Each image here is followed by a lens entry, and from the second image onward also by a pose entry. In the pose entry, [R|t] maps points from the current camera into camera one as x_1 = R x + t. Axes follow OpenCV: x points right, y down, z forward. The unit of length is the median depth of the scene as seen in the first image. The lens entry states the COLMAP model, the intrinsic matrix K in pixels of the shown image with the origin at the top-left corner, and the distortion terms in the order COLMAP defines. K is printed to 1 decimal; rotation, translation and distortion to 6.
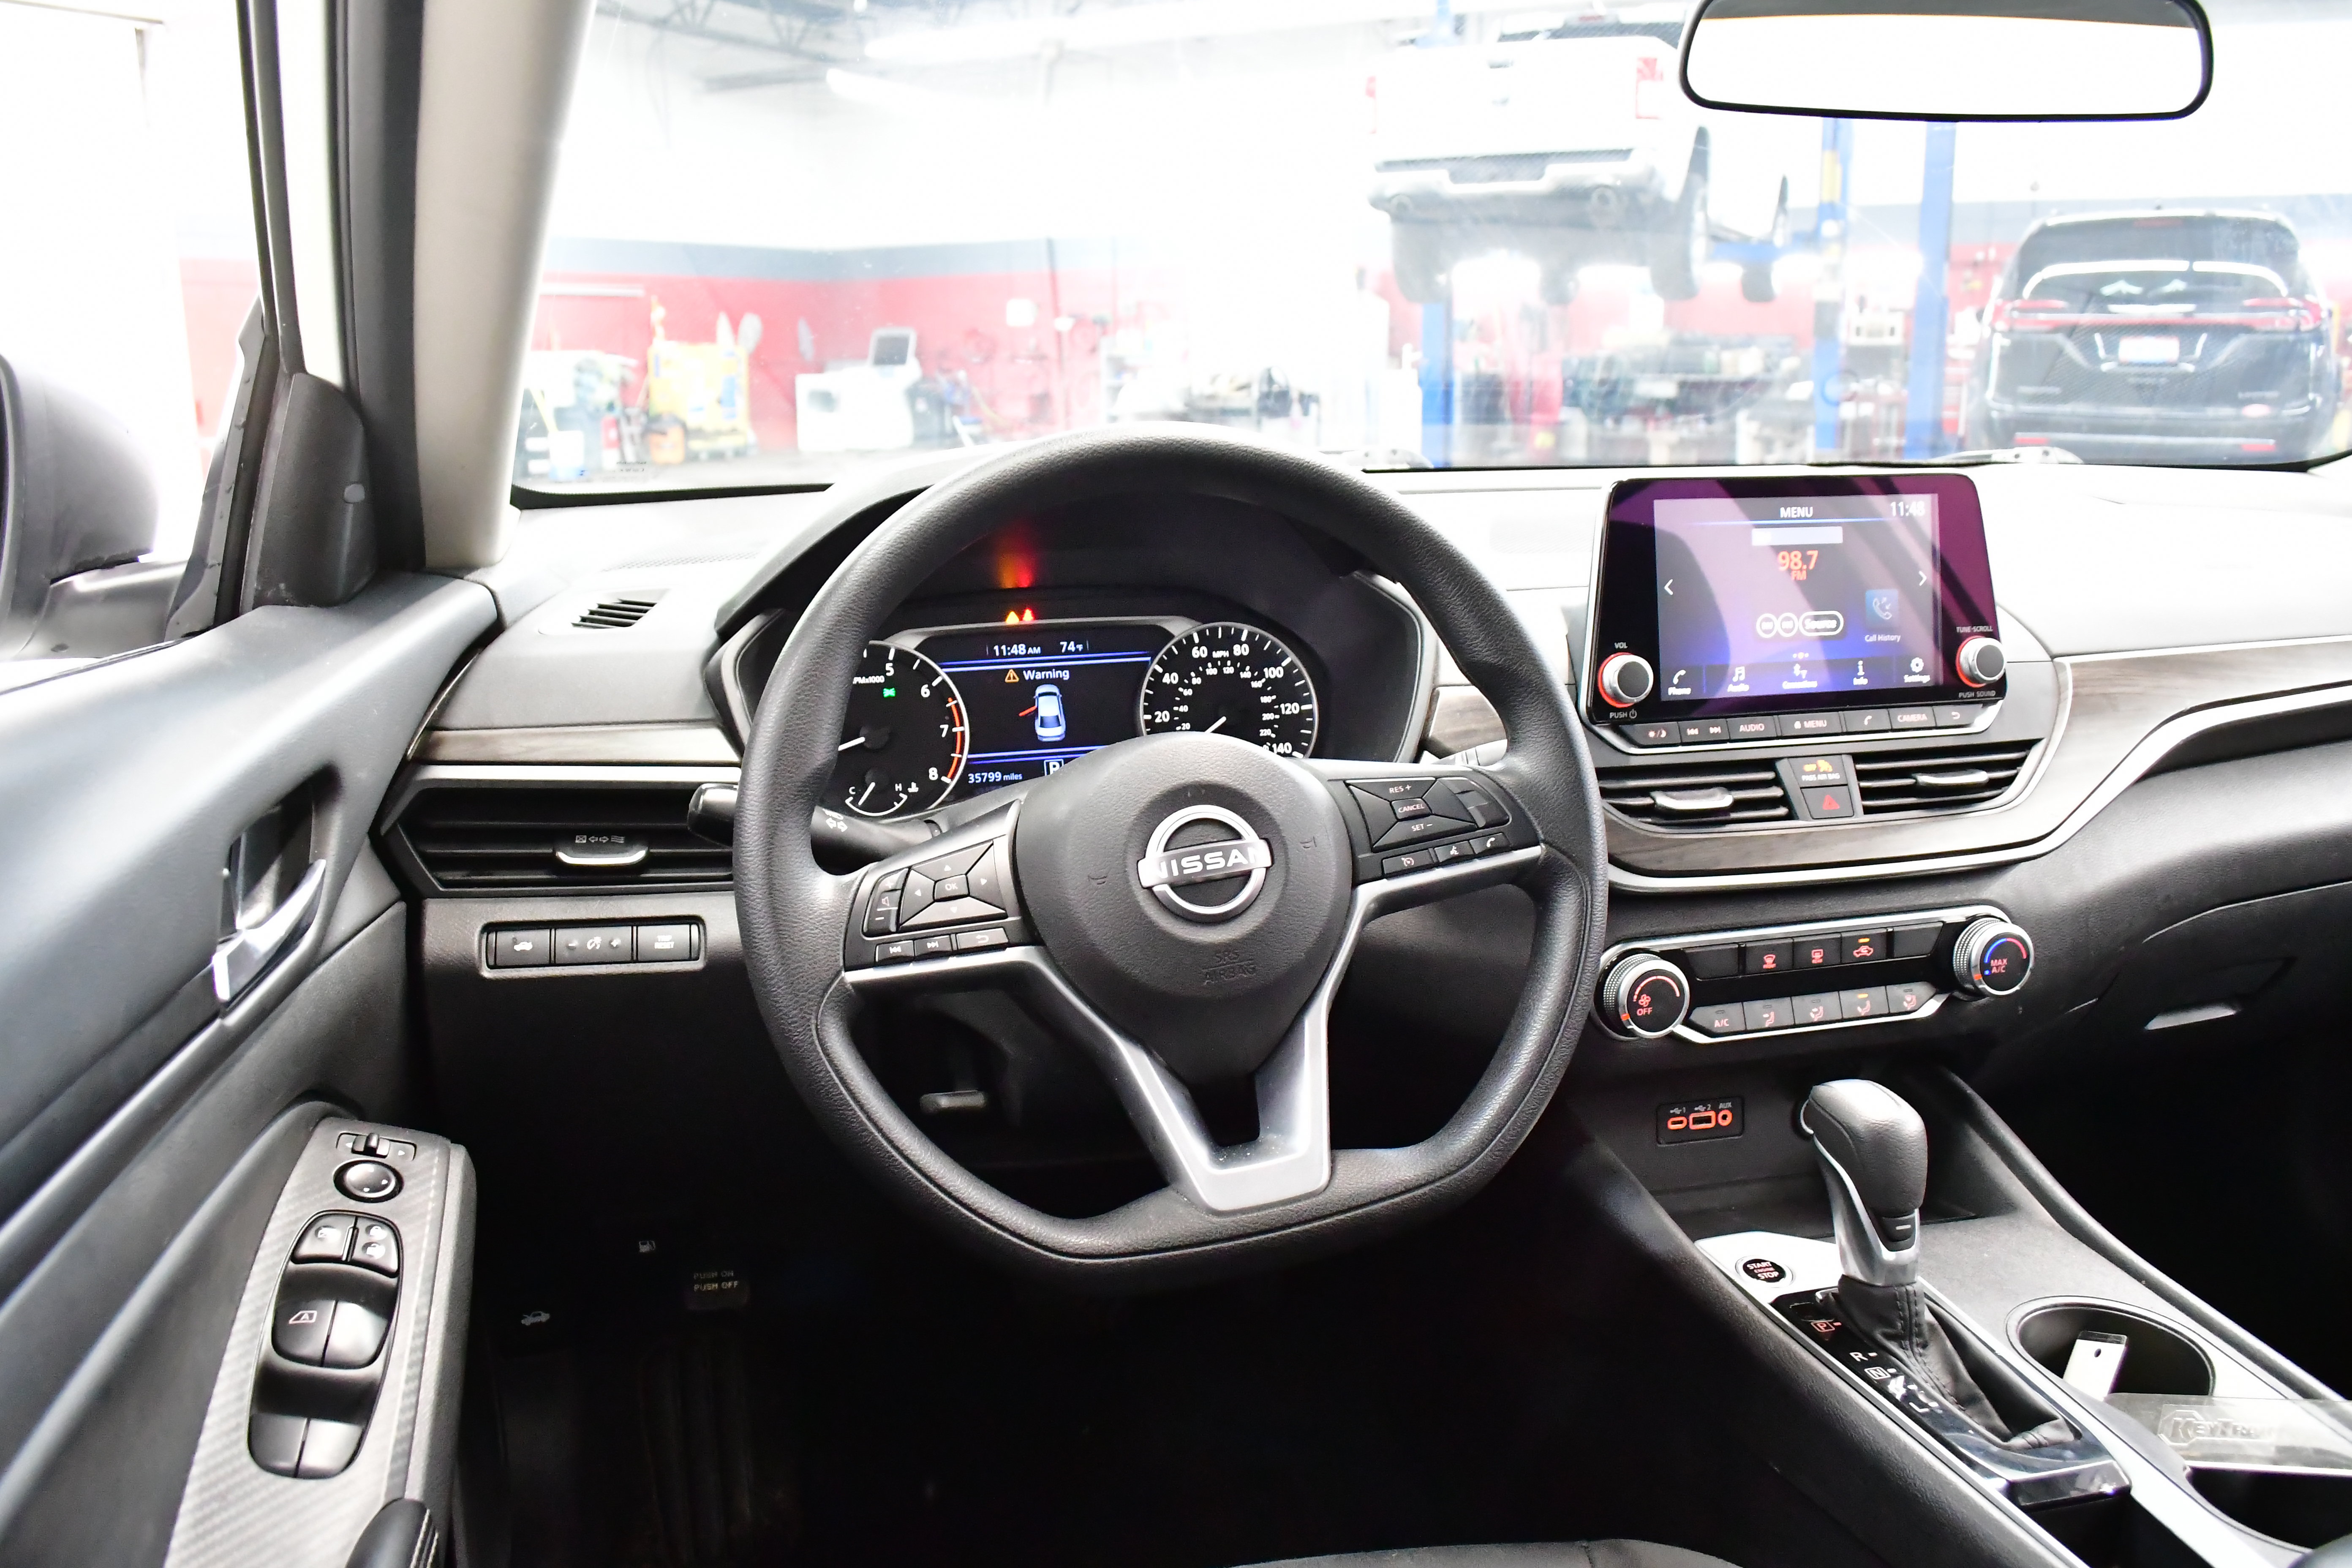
lens RADIAL K [[1782.3, 0, 1176.0], [0, 1782.3, 784.0], [0, 0, 1]] dist [-0.116840, 0.042873]
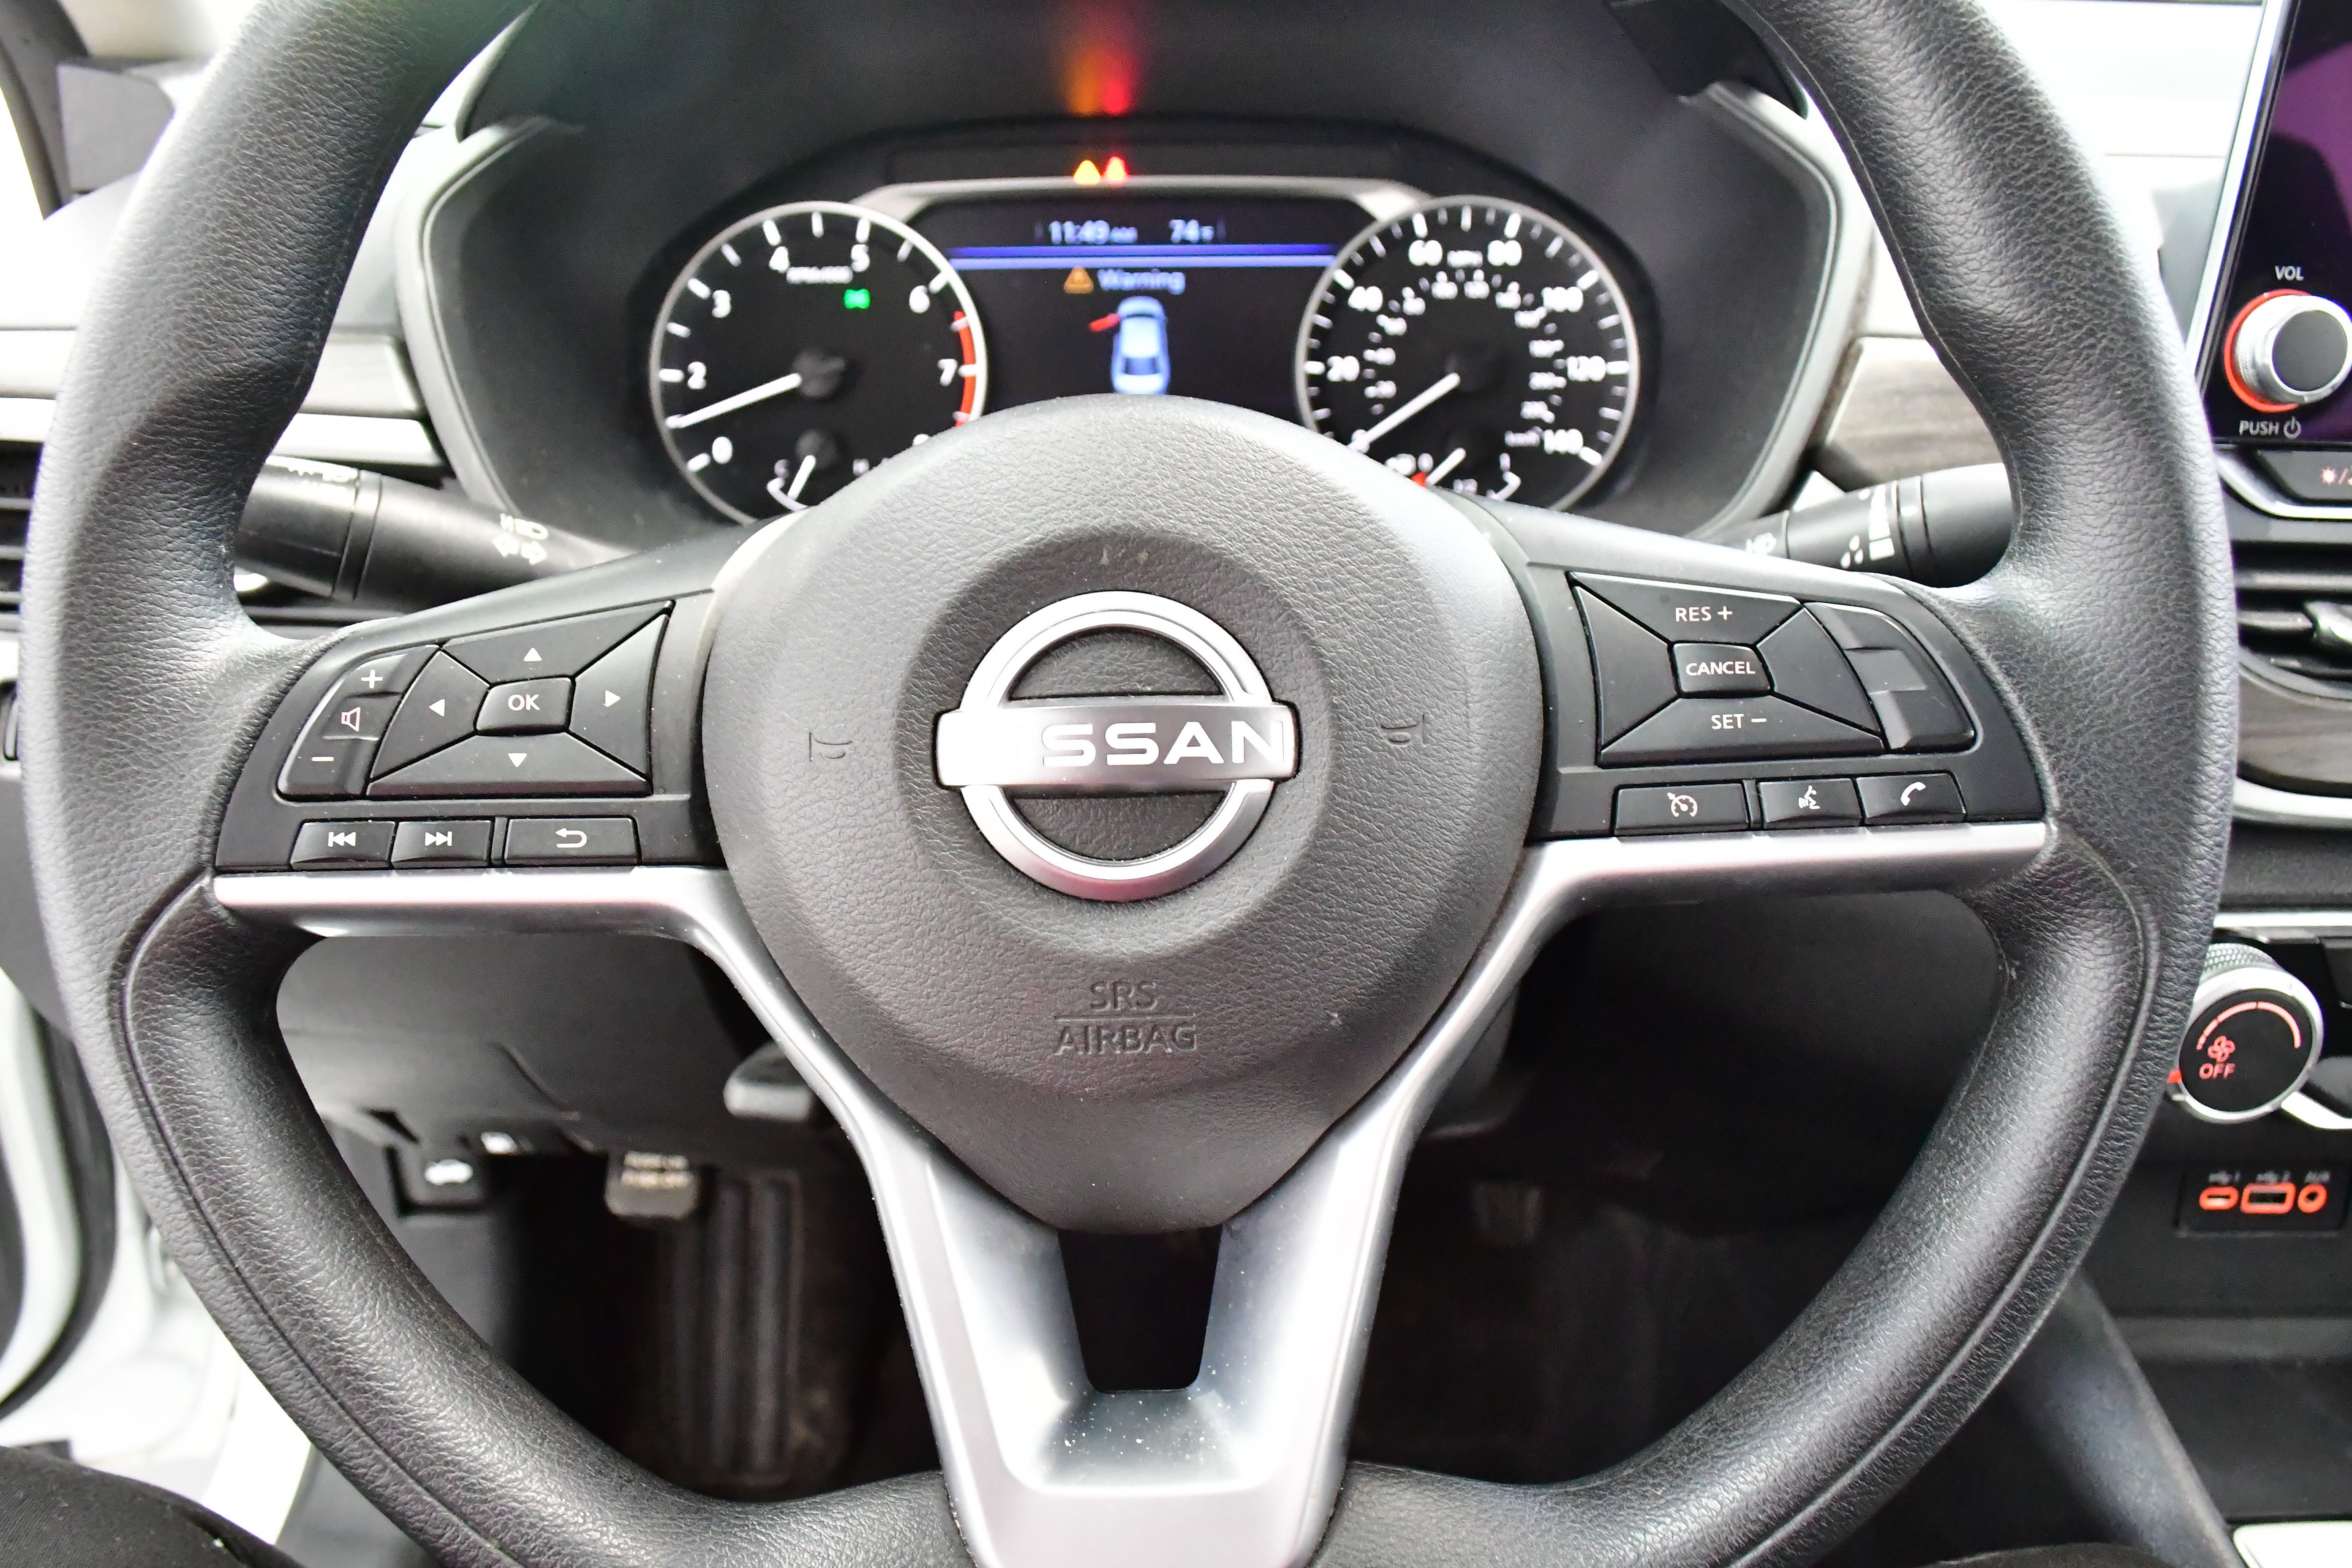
lens RADIAL K [[1782.3, 0, 1176.0], [0, 1782.3, 784.0], [0, 0, 1]] dist [-0.116840, 0.042873]
pose [[0.966300, 0.109145, -0.233133, 0.083791], [-0.063481, 0.978729, 0.195091, -0.015578], [0.249467, -0.173717, 0.952675, 0.448801]]
